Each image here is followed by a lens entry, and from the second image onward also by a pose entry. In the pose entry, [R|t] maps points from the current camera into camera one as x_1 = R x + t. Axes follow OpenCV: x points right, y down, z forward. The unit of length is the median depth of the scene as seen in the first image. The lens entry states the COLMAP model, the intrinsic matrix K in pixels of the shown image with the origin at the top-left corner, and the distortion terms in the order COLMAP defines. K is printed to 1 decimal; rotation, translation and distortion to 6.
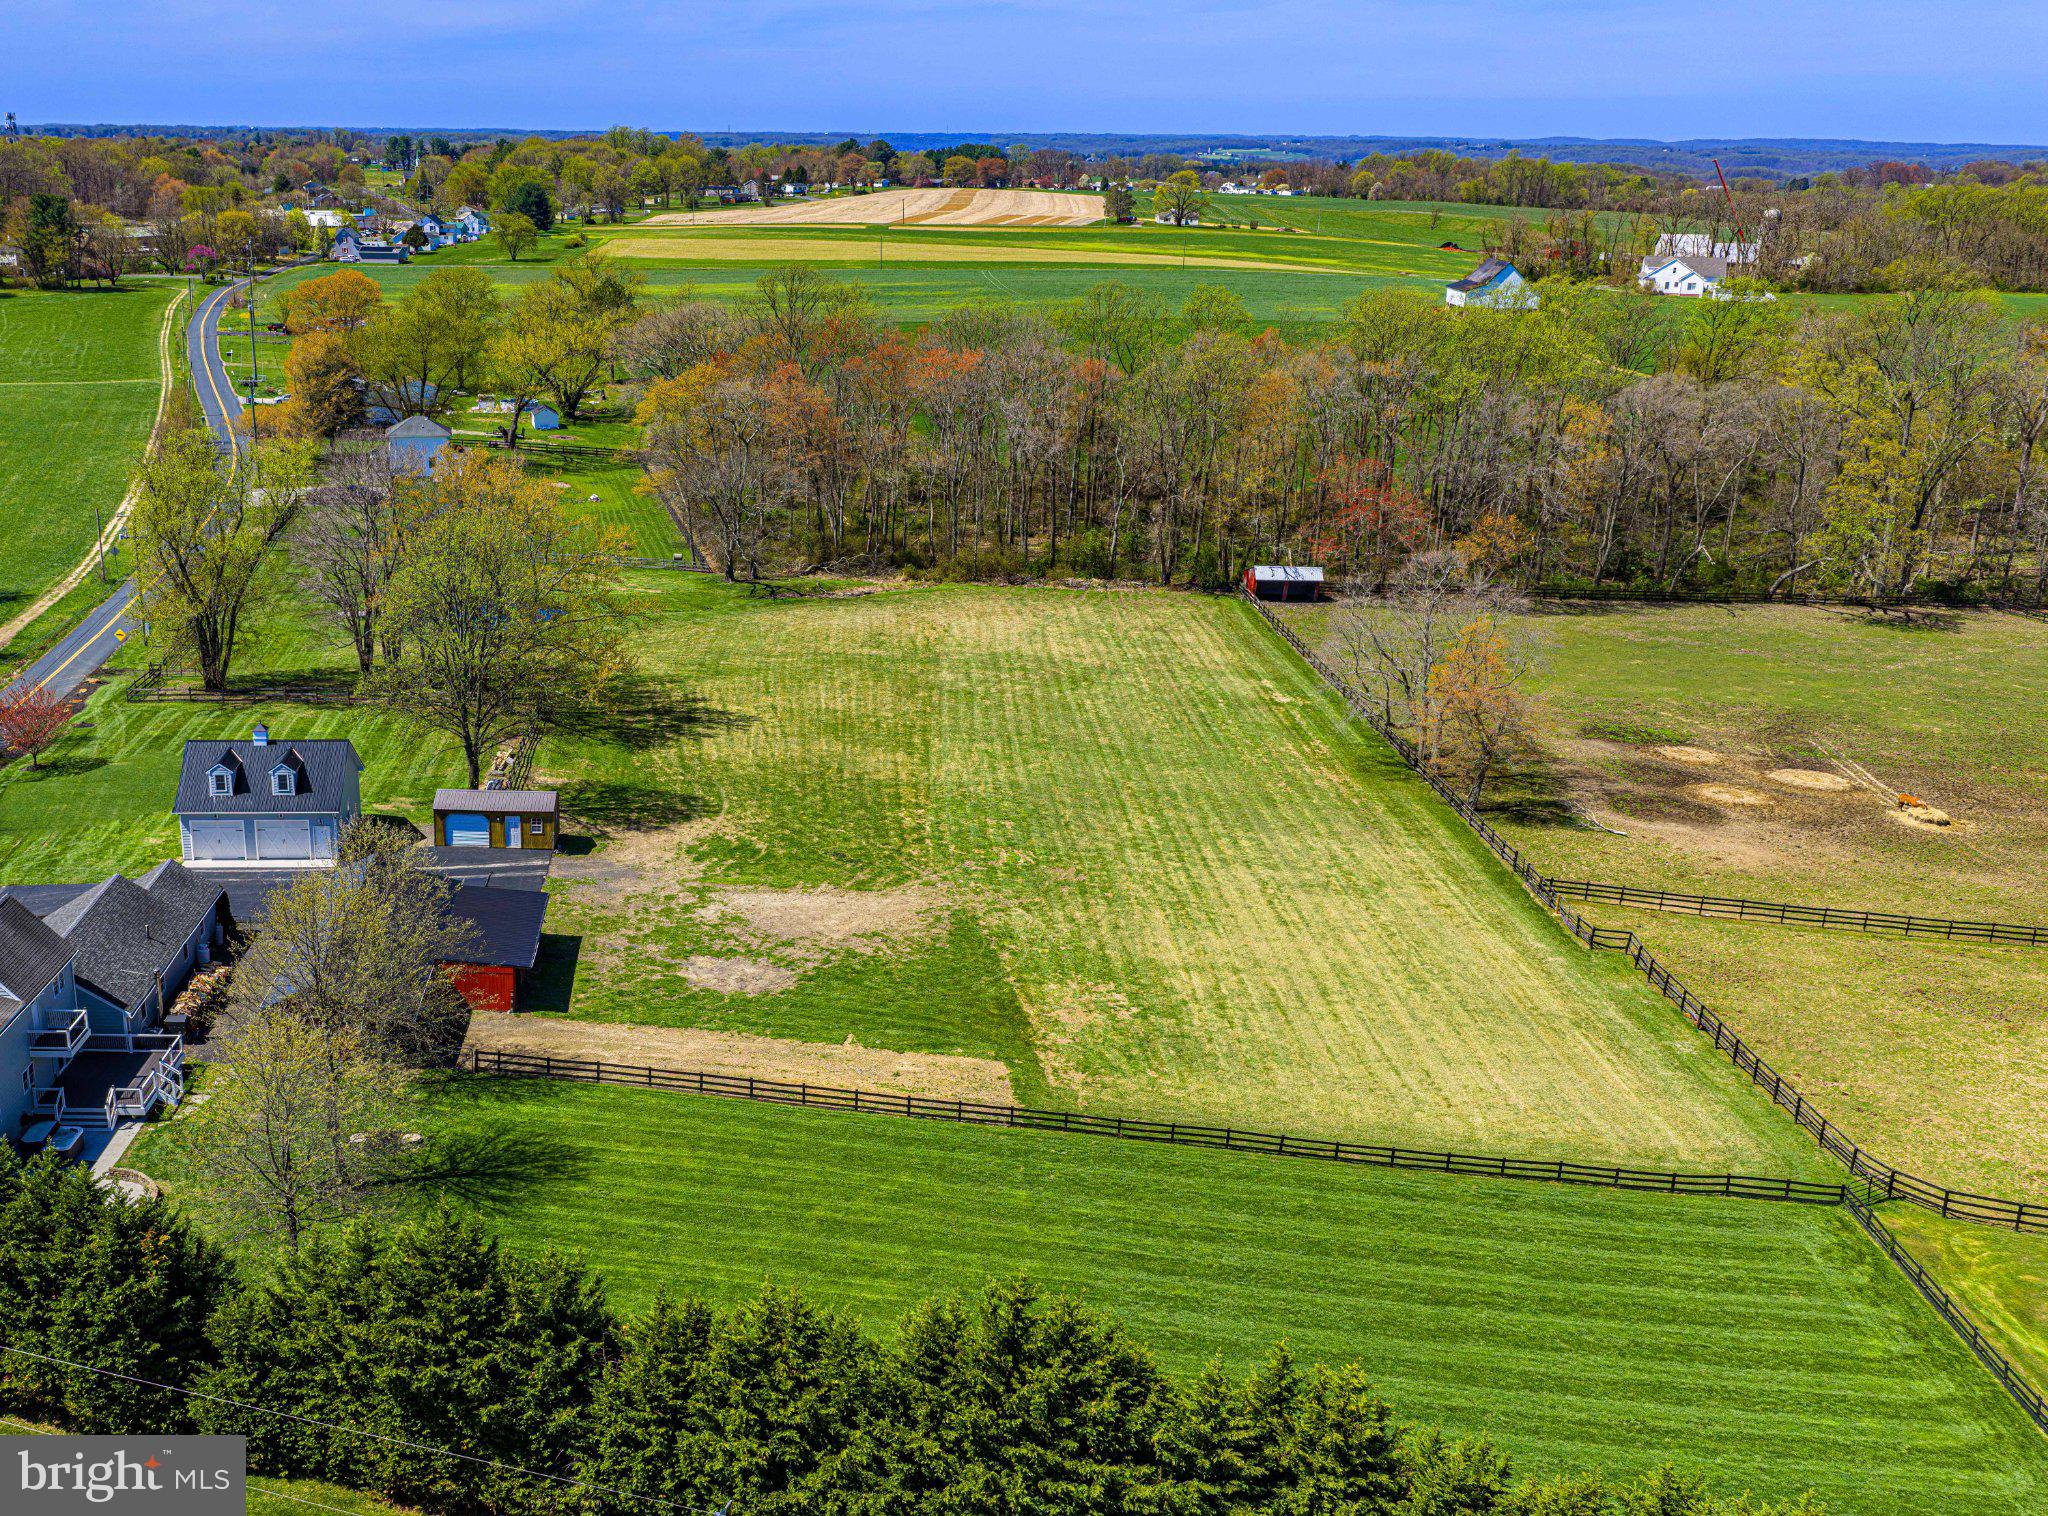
lens RADIAL K [[2101.3, 0, 841.2], [0, 2101.3, 803.9], [0, 0, 1]] dist [0.011619, -0.015732]
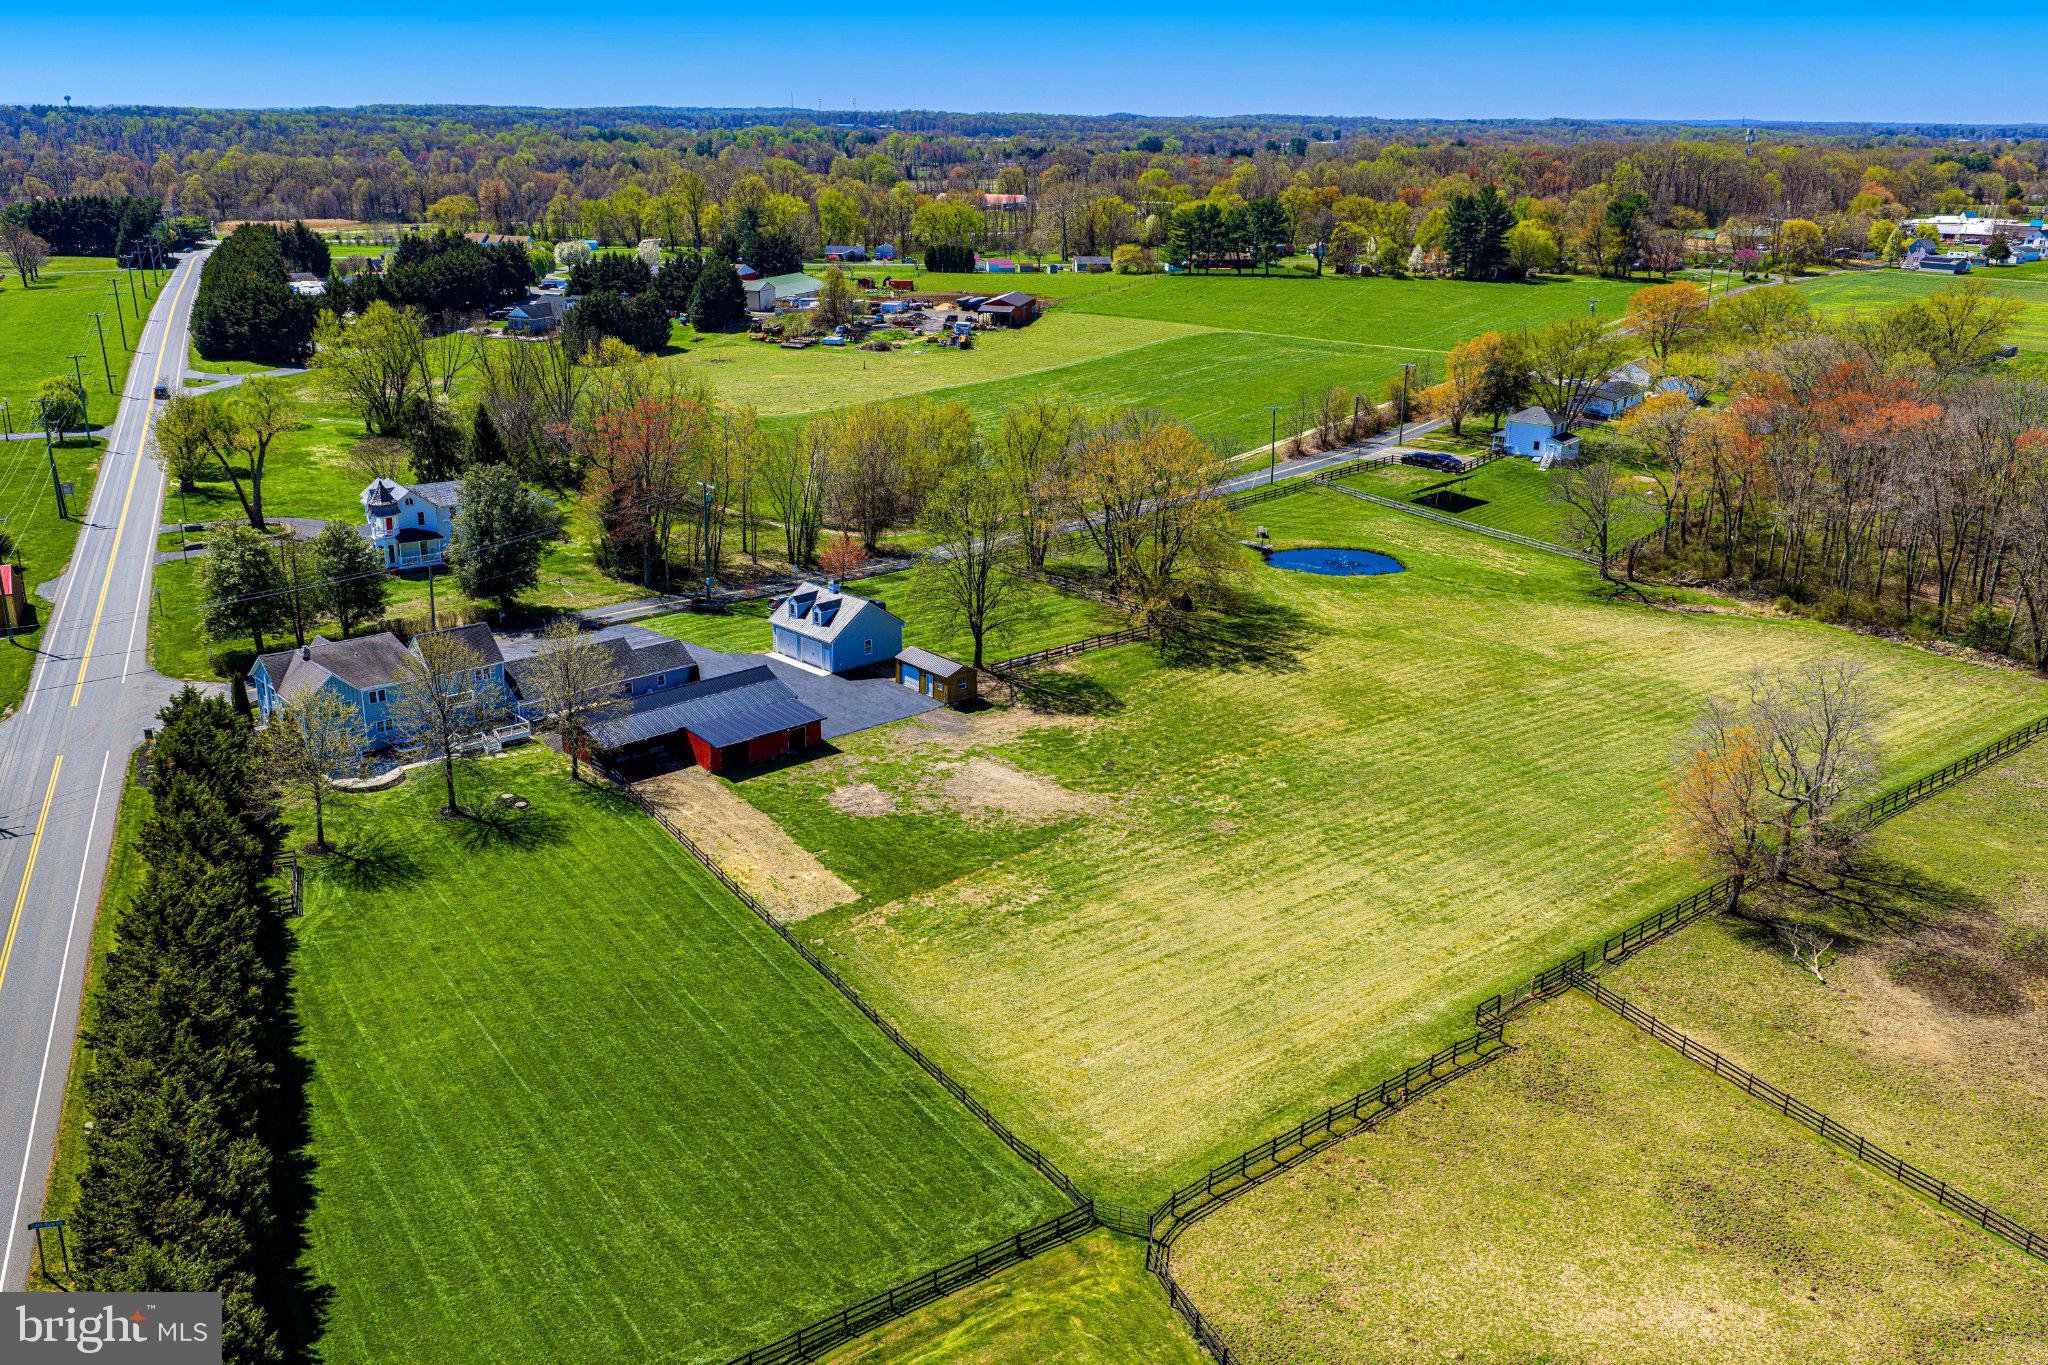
lens RADIAL K [[1737.6, 0, 1034.1], [0, 1737.6, 686.2], [0, 0, 1]] dist [0.025437, -0.038502]
pose [[0.663634, 0.234133, -0.710473, 0.641612], [-0.234126, 0.967050, 0.099995, -0.105706], [0.710475, 0.099980, 0.696584, 0.179241]]
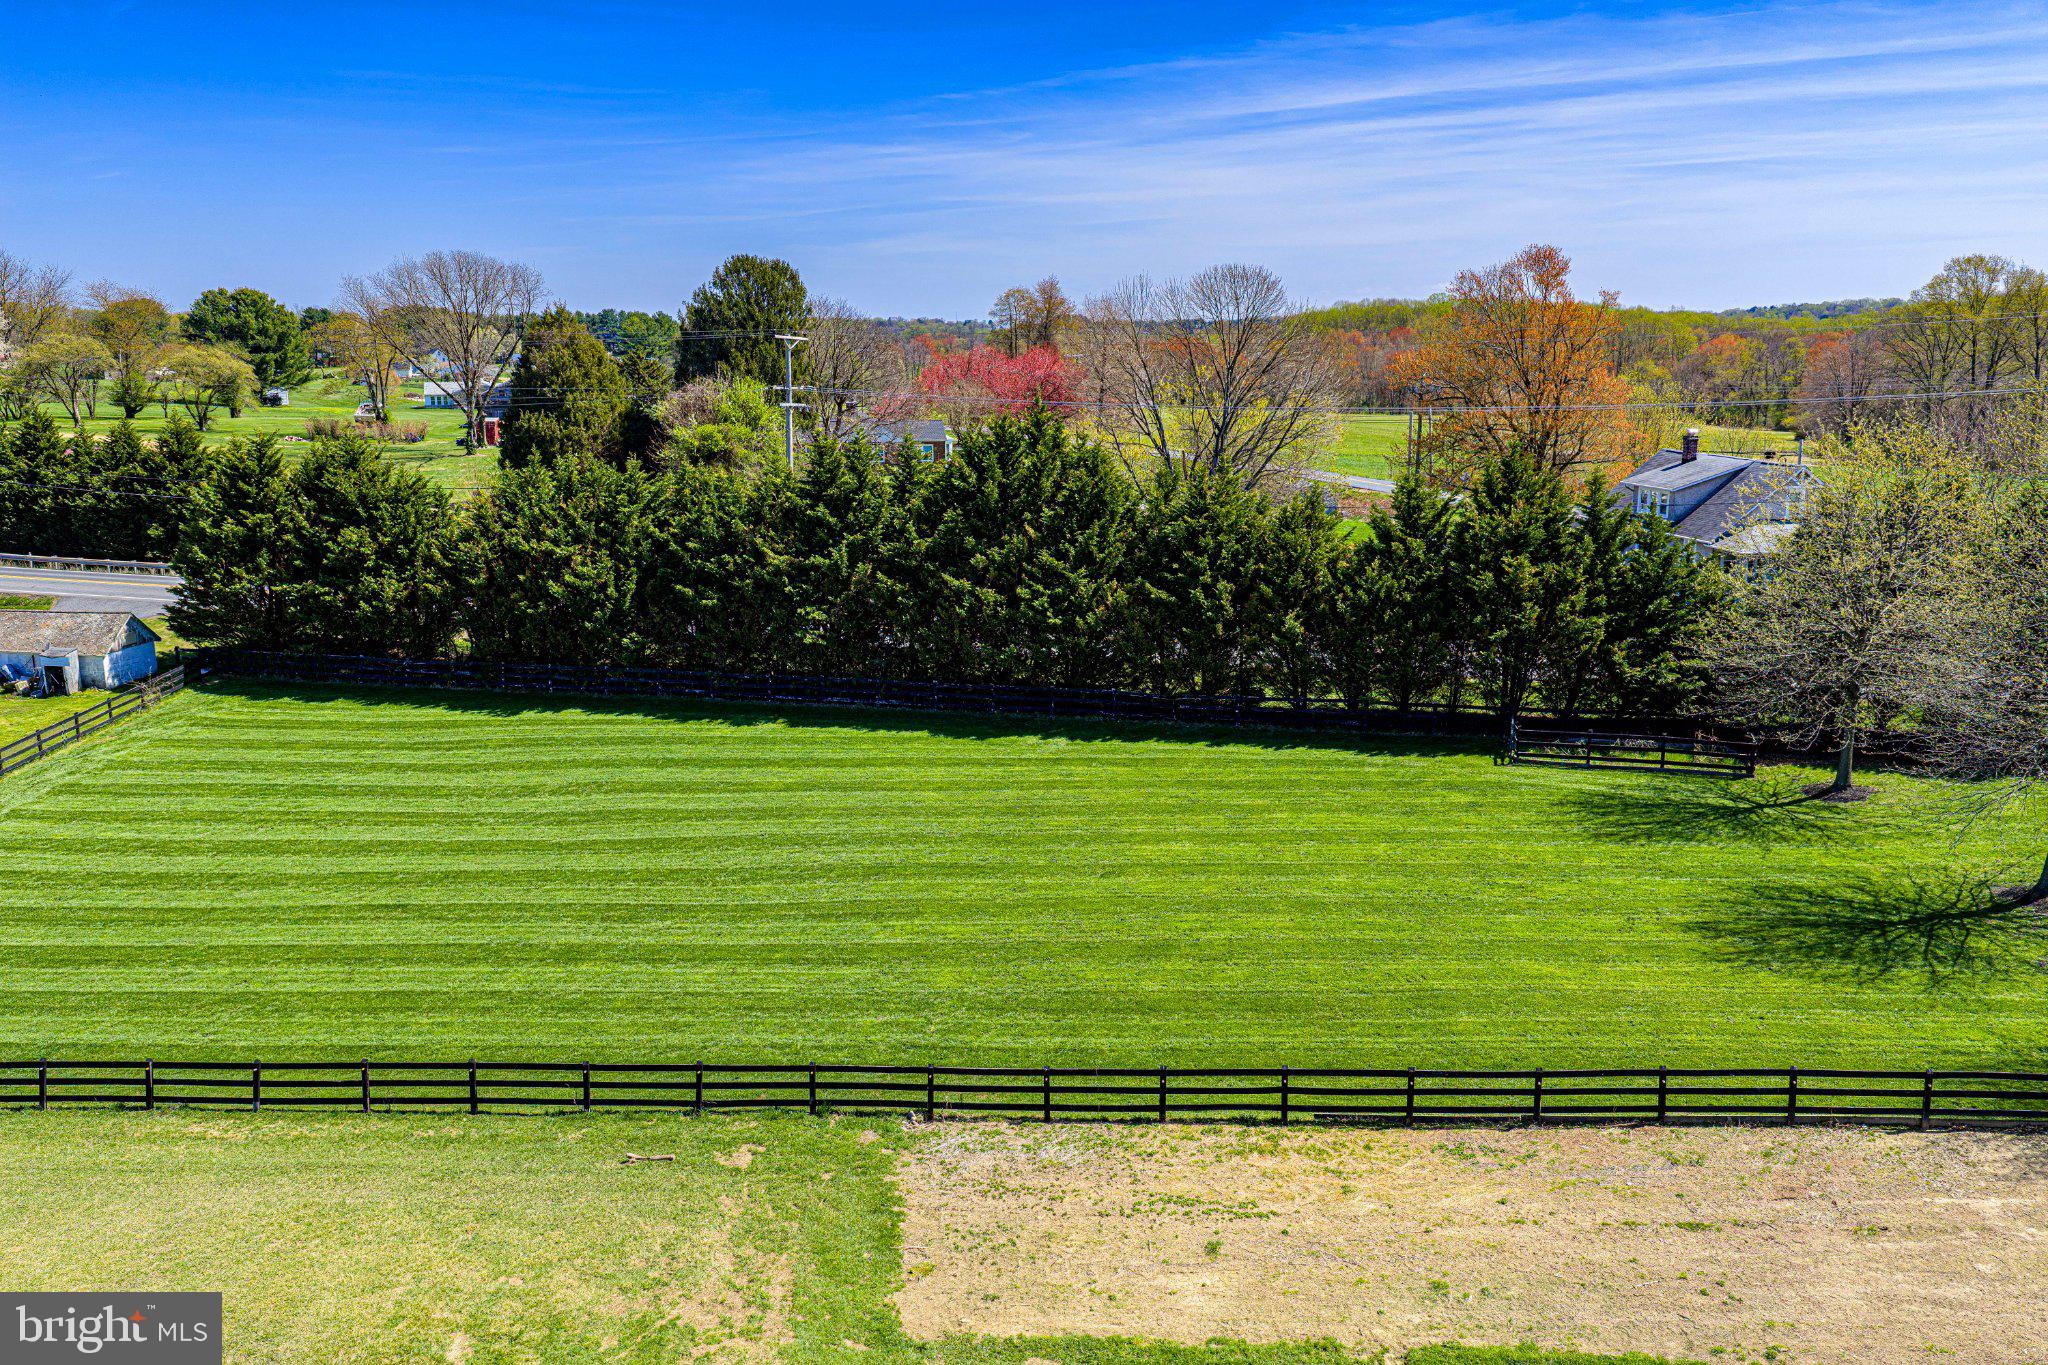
lens RADIAL K [[1689.7, 0, 1036.9], [0, 1689.7, 678.7], [0, 0, 1]] dist [0.018802, -0.019268]
pose [[-0.999644, -0.003585, -0.026455, 0.043145], [-0.016155, 0.870164, 0.492498, -0.066494], [0.021255, 0.492750, -0.869911, 0.804921]]
